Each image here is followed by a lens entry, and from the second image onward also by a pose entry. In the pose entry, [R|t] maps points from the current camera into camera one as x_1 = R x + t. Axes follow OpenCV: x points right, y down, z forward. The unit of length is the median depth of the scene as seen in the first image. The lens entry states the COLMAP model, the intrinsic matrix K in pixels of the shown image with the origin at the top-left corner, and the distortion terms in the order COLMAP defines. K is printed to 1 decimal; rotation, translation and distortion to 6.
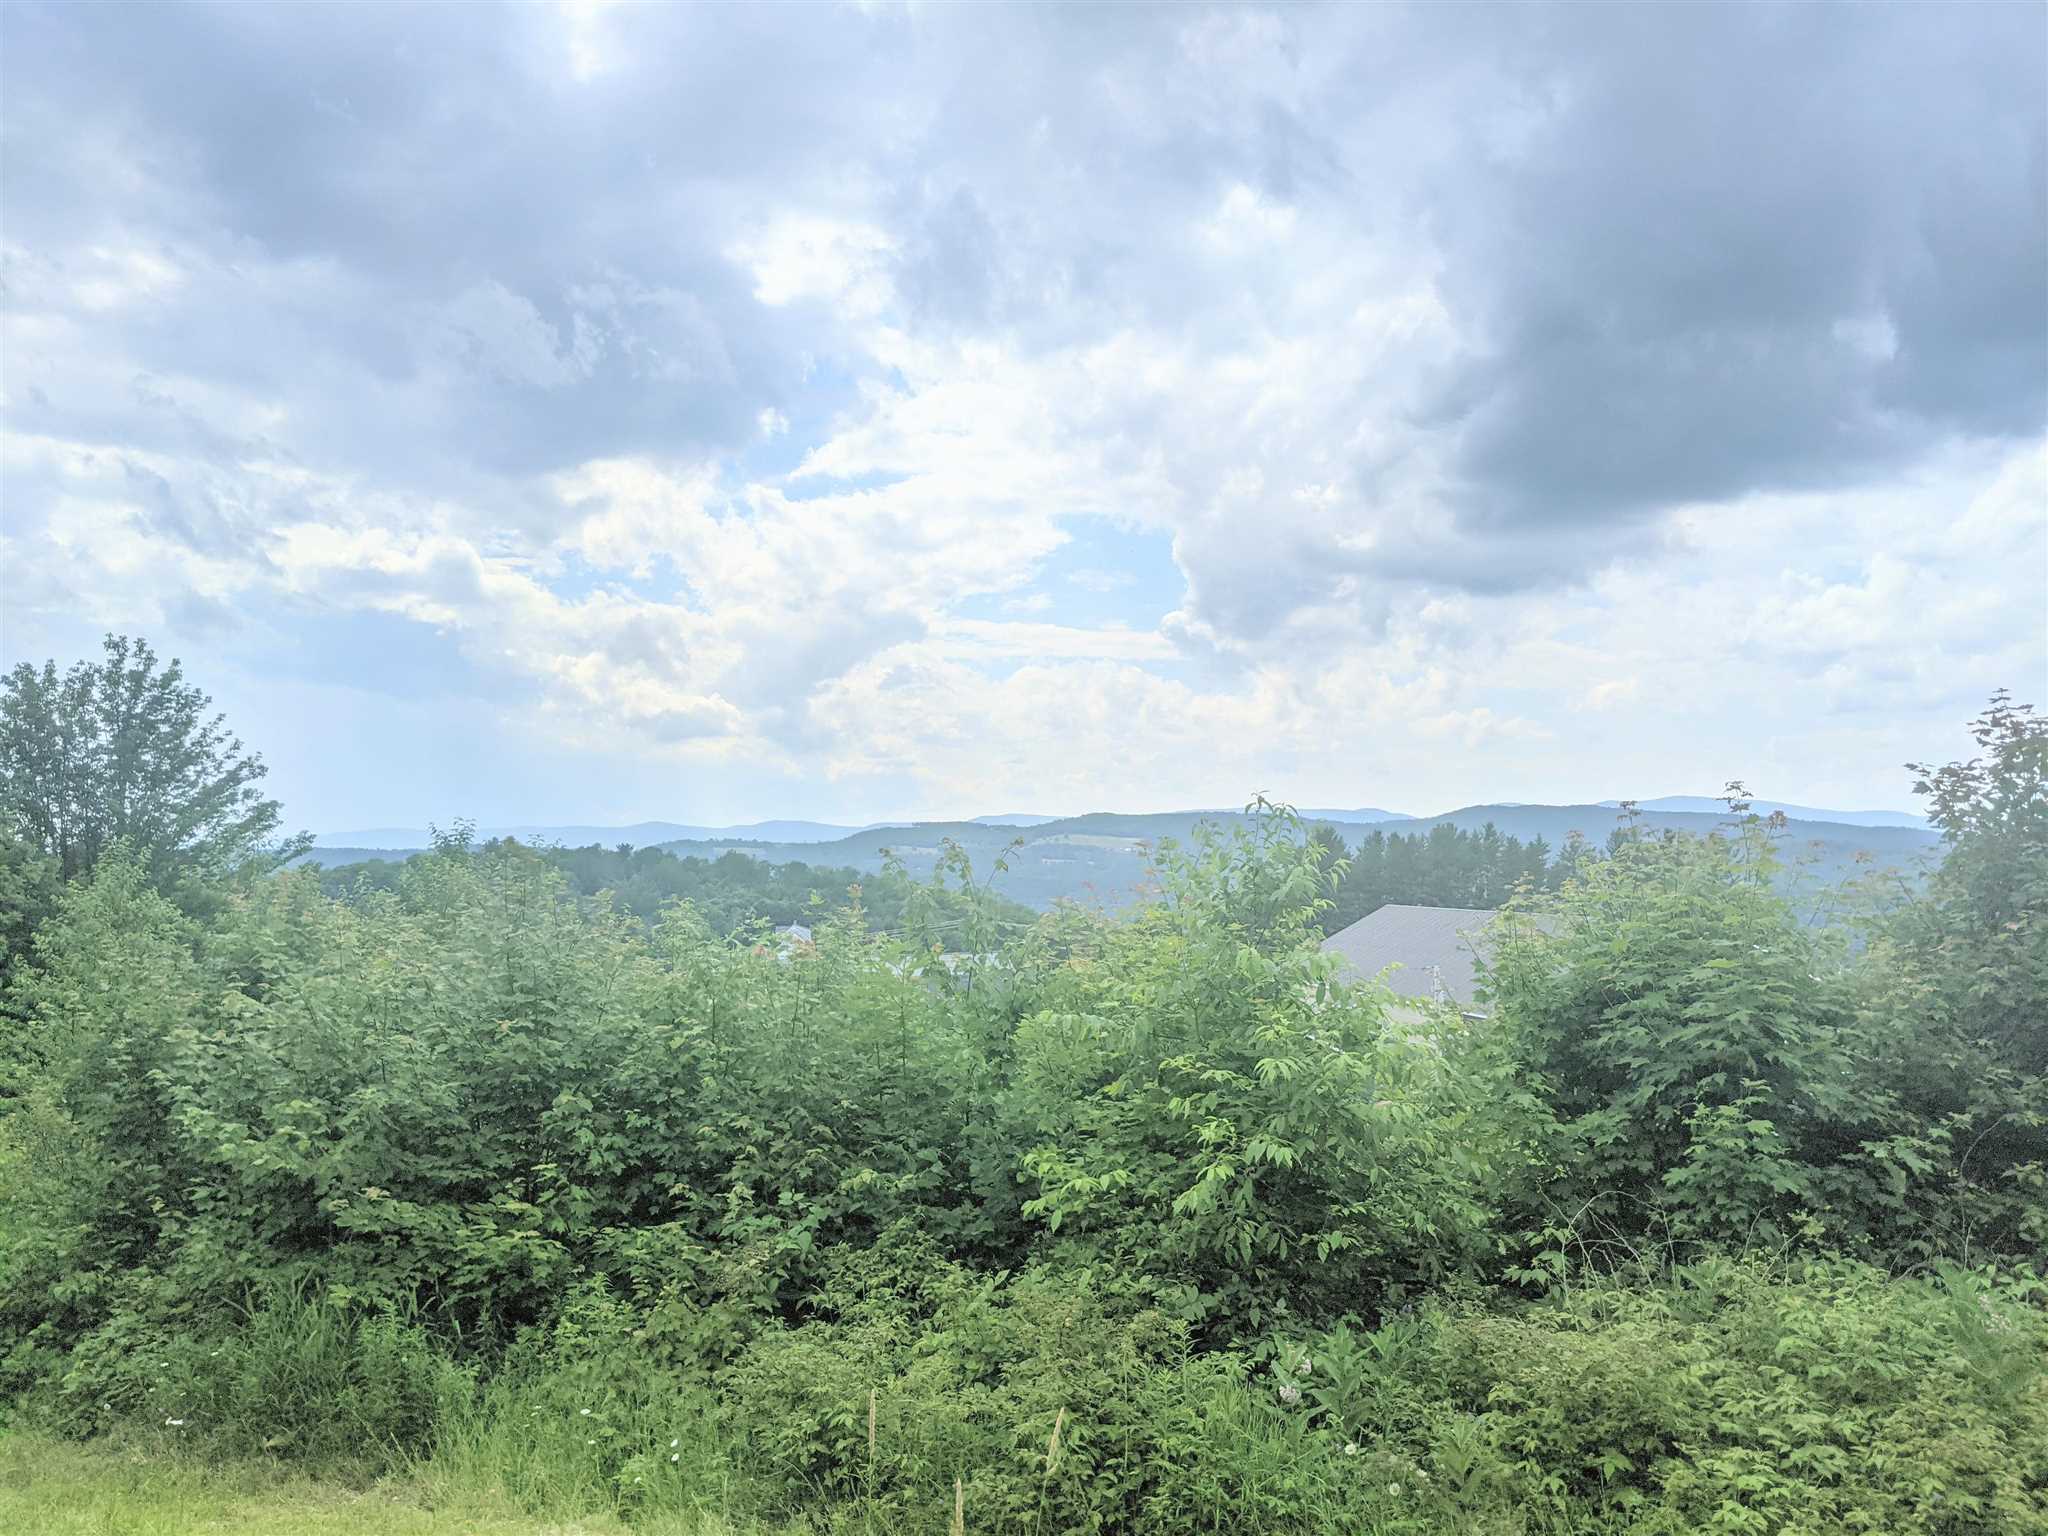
lens RADIAL K [[1620.4, 0, 1017.1], [0, 1620.4, 764.7], [0, 0, 1]] dist [-0.007458, -0.024231]
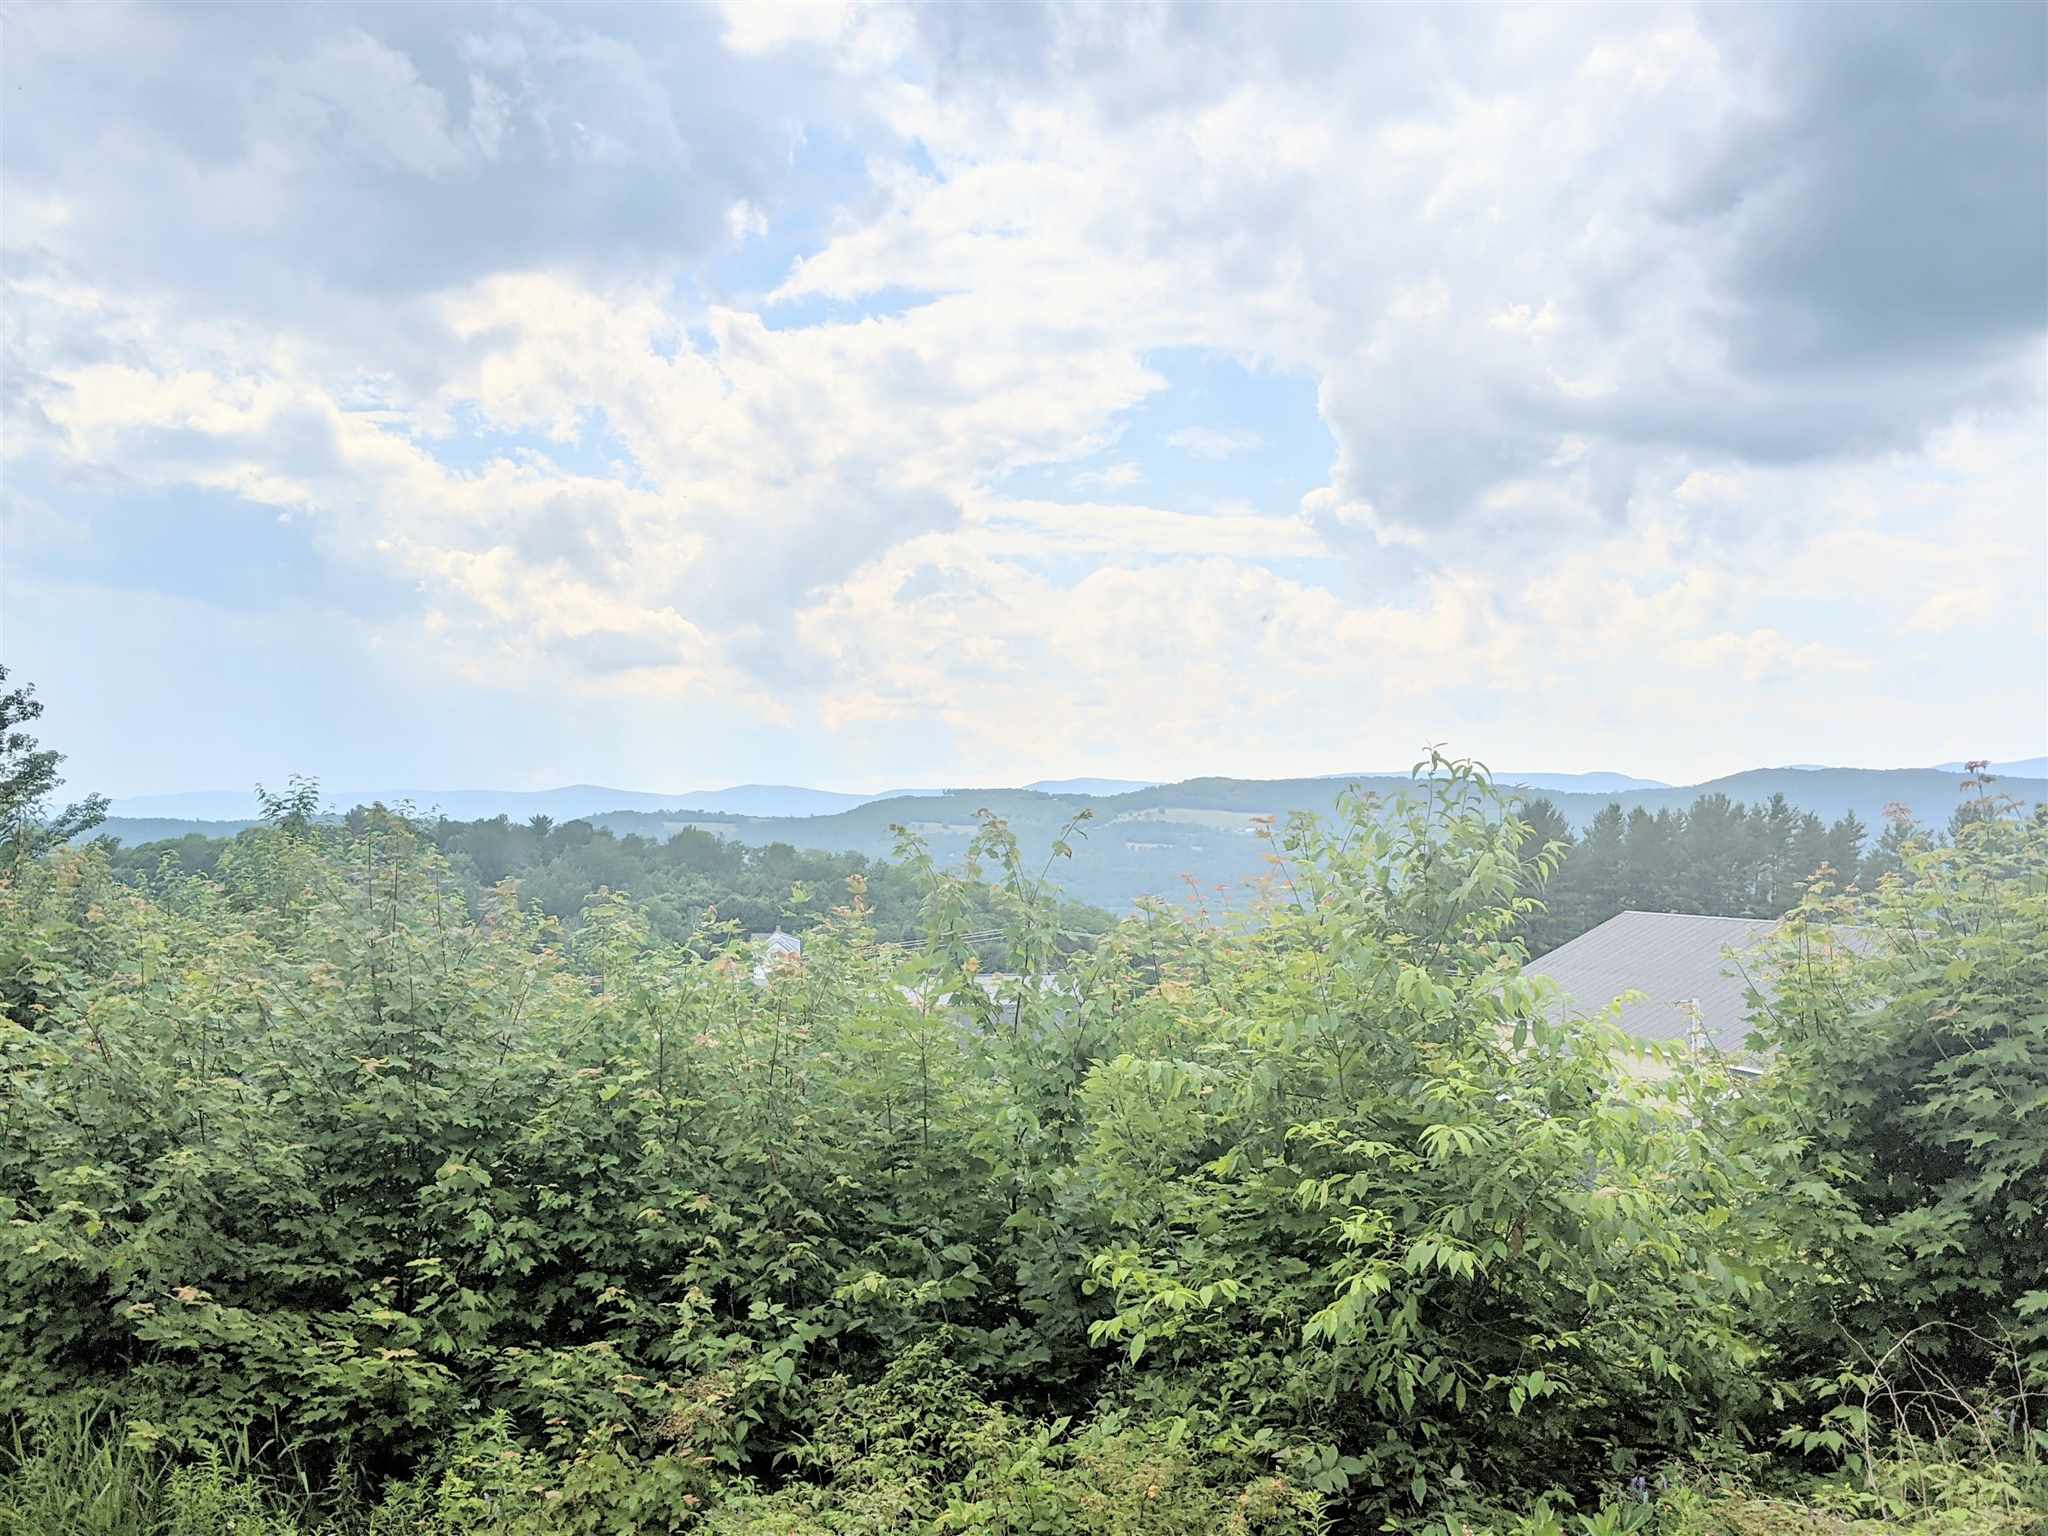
lens RADIAL K [[1620.4, 0, 1021.0], [0, 1620.4, 753.9], [0, 0, 1]] dist [-0.007458, -0.024231]
pose [[0.999962, 0.007774, -0.003983, -0.026462], [-0.007759, 0.999963, 0.003723, 0.018111], [0.004011, -0.003692, 0.999985, 0.292311]]
